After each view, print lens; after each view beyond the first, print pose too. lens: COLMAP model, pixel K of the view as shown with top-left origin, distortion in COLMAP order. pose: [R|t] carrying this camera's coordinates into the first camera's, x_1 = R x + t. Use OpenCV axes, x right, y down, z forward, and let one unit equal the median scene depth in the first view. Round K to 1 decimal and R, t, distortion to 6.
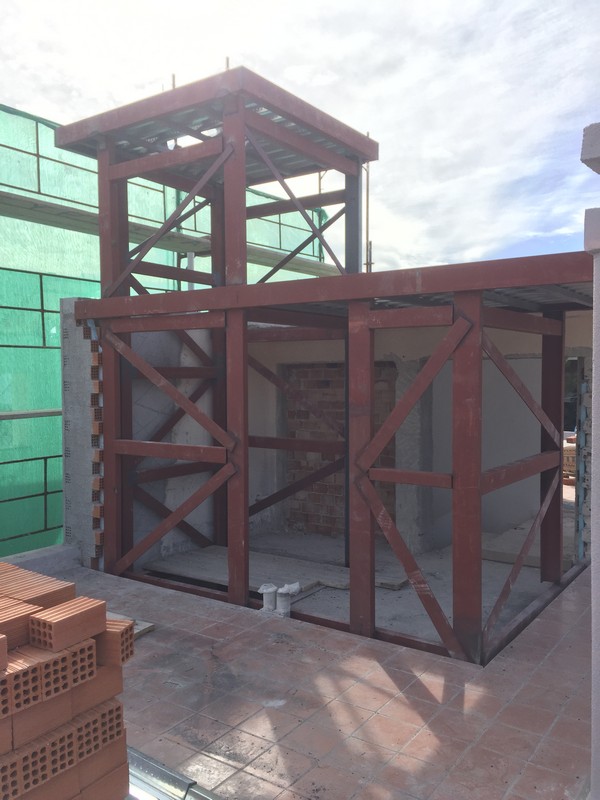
lens RADIAL K [[681.5, 0, 300.0], [0, 681.5, 400.0], [0, 0, 1]] dist [0.099626, -0.134230]
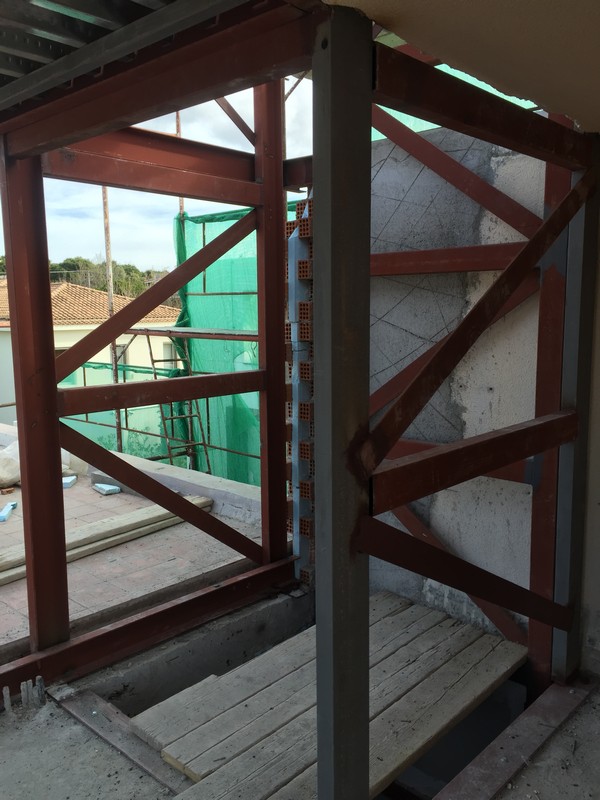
lens RADIAL K [[681.5, 0, 300.0], [0, 681.5, 400.0], [0, 0, 1]] dist [0.099626, -0.134230]
pose [[-0.132385, 0.137949, -0.981552, 0.383220], [-0.030507, 0.989232, 0.143142, -0.009925], [0.990729, 0.048894, -0.126751, 1.102469]]
